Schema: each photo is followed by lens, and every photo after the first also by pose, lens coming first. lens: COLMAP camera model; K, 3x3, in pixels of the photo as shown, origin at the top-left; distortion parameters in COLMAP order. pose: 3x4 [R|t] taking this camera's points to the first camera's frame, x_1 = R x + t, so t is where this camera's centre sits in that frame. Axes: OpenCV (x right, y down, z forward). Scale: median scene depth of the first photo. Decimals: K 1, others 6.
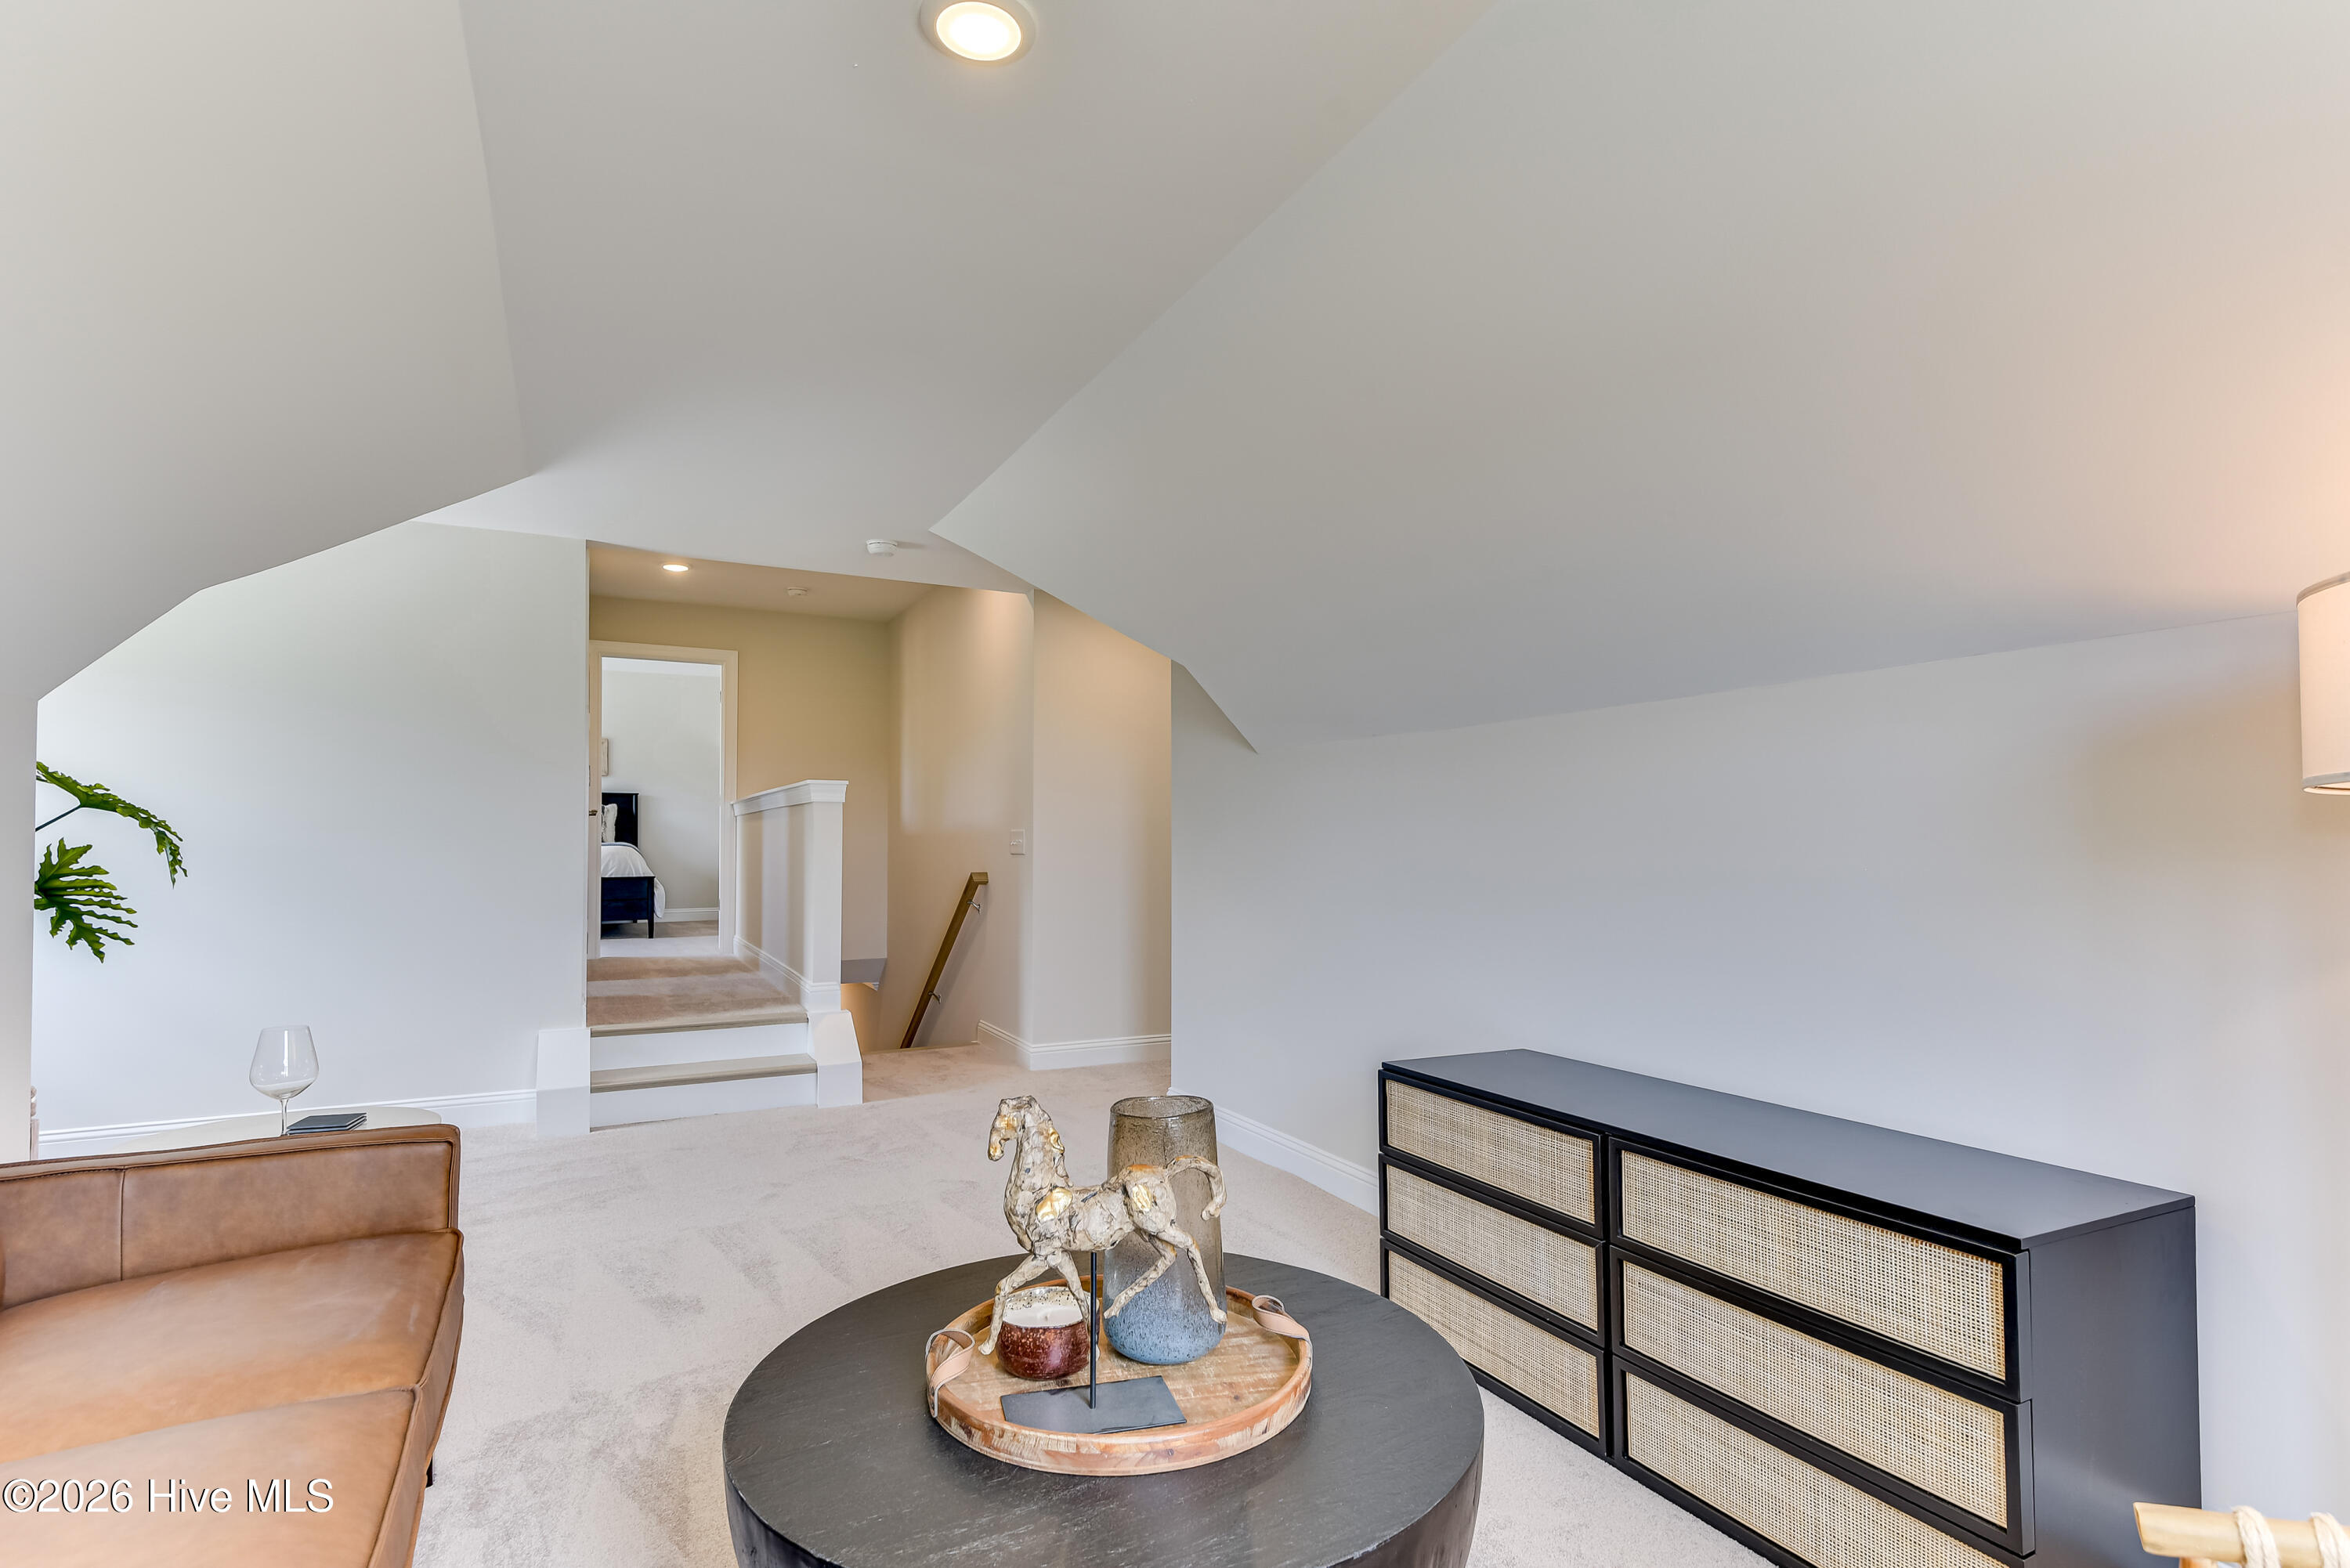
lens RADIAL K [[1137.6, 0, 1174.1], [0, 1137.6, 799.9], [0, 0, 1]] dist [-0.015035, 0.000083]
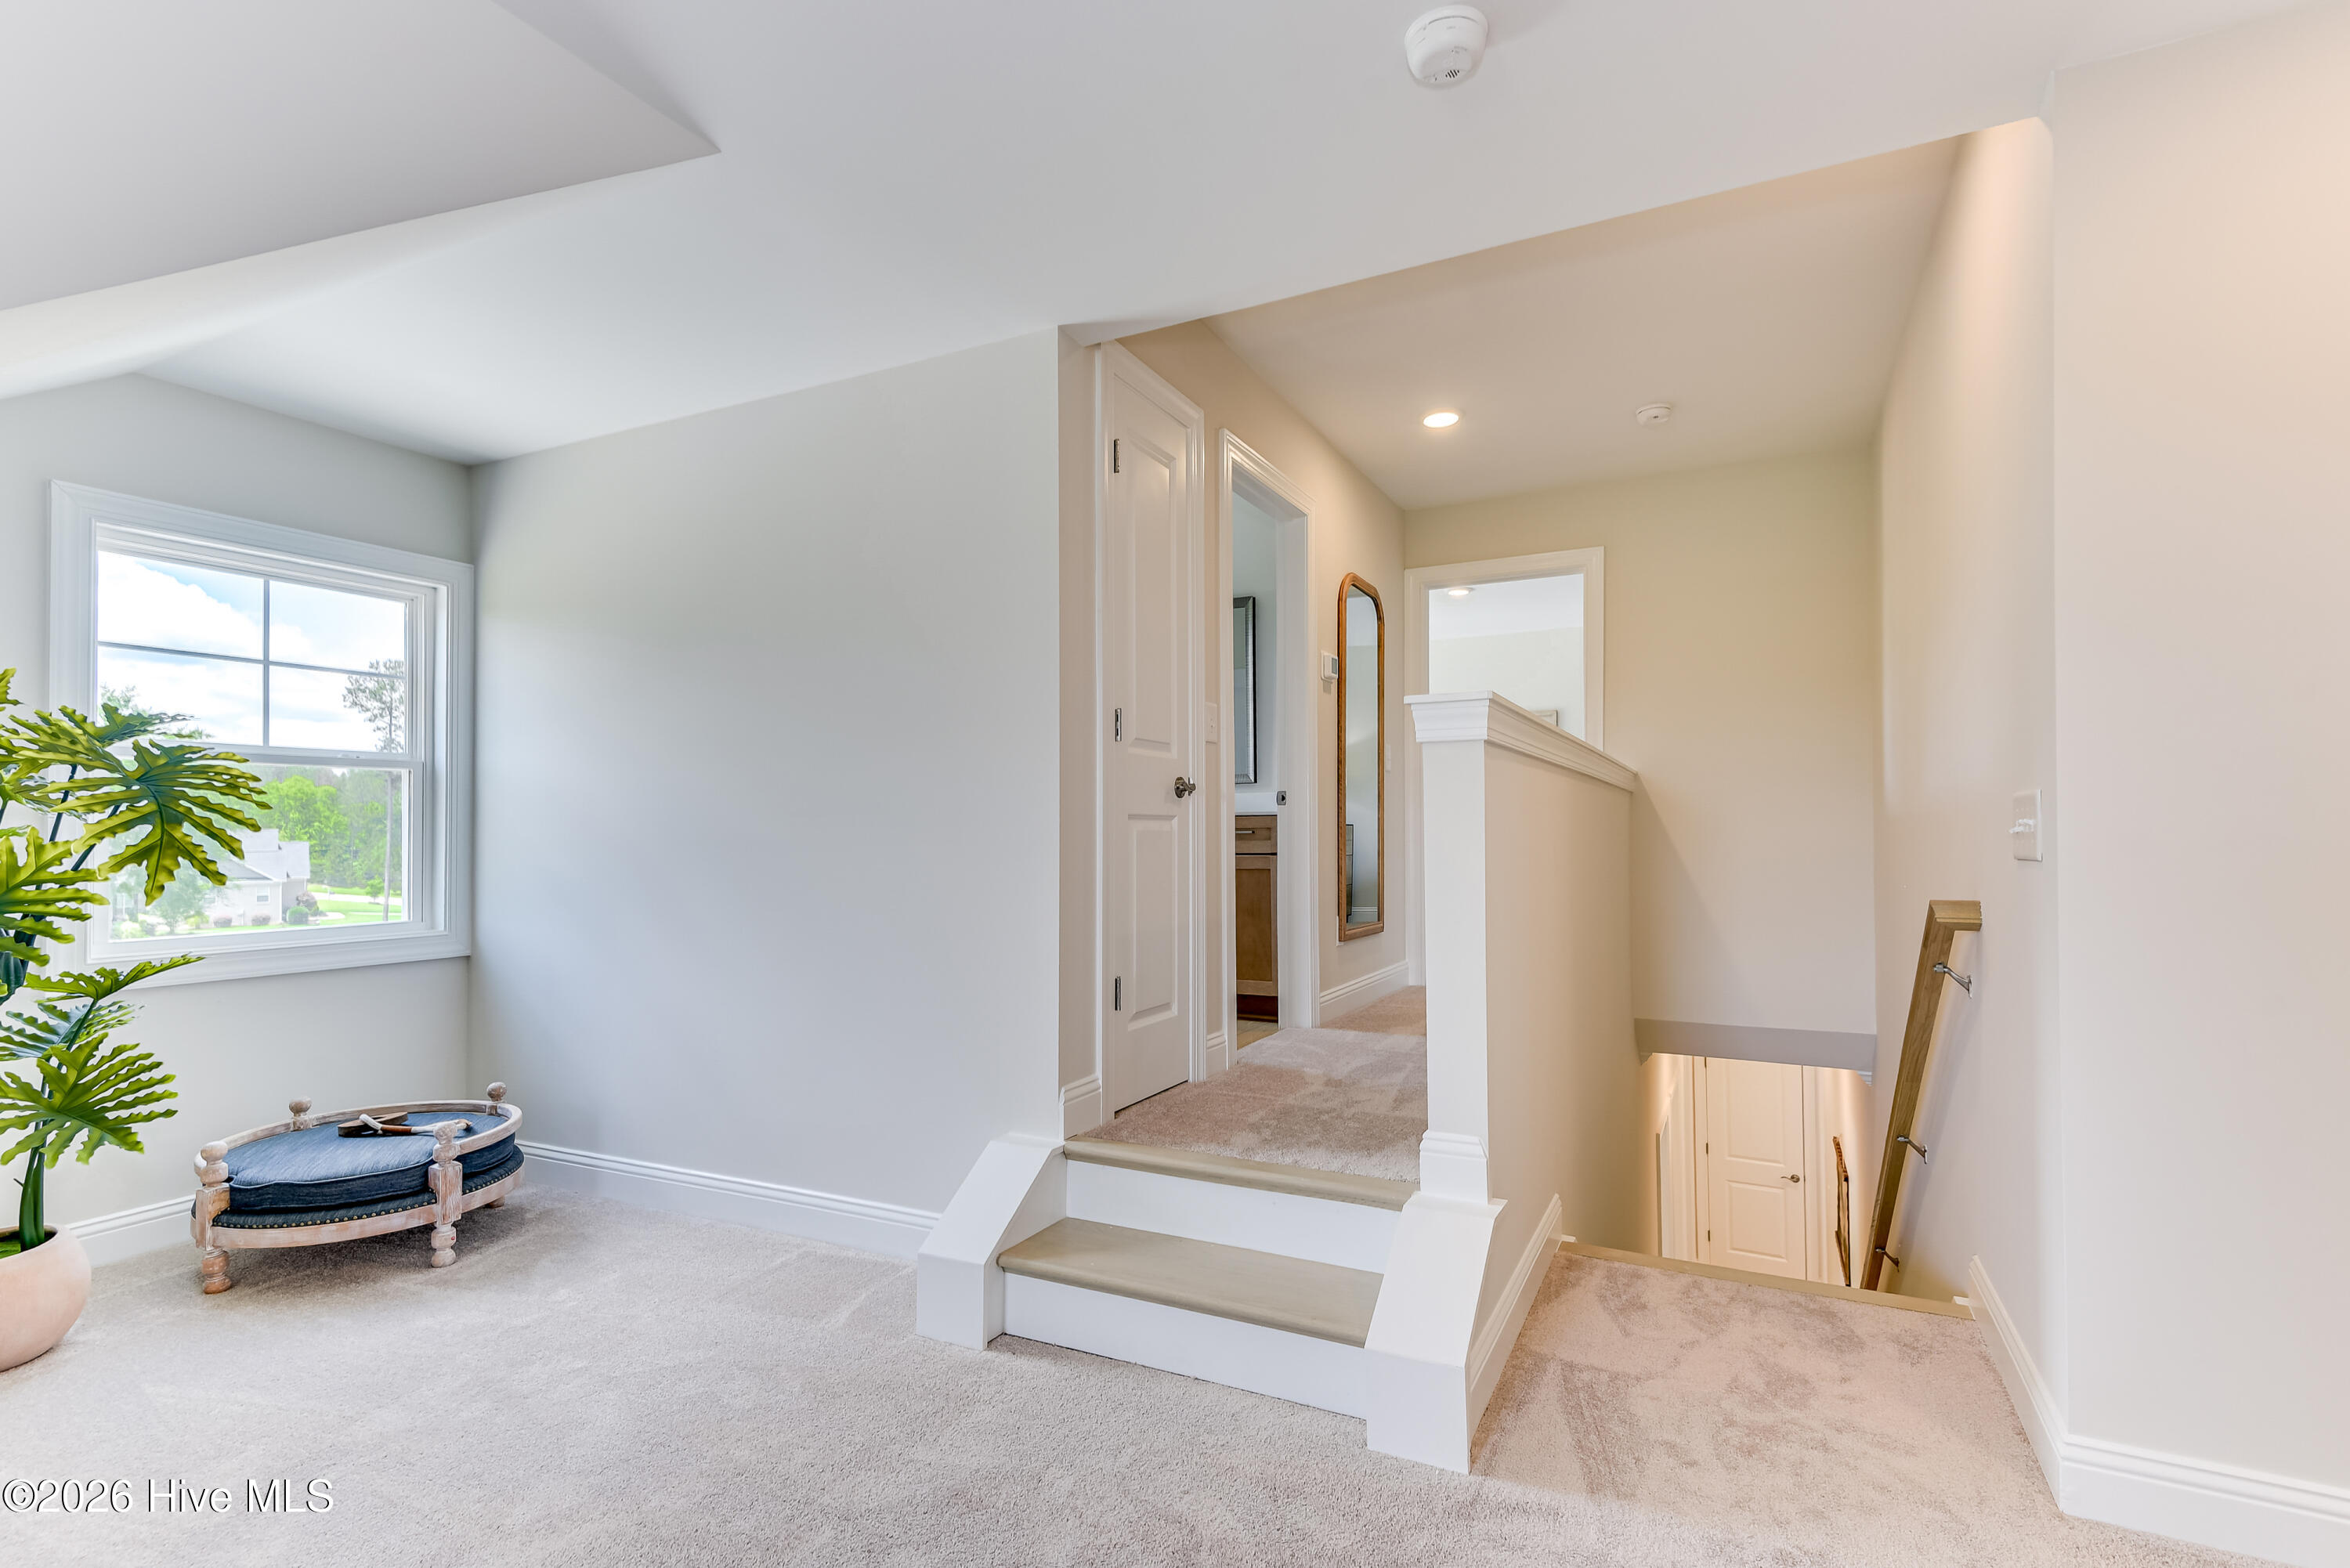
lens RADIAL K [[1122.1, 0, 1182.1], [0, 1122.1, 817.0], [0, 0, 1]] dist [-0.001328, -0.000344]
pose [[0.593133, -0.020175, -0.804851, -0.008115], [0.034381, 0.999409, 0.000285, 0.023136], [0.804370, -0.027841, 0.593476, 0.527340]]
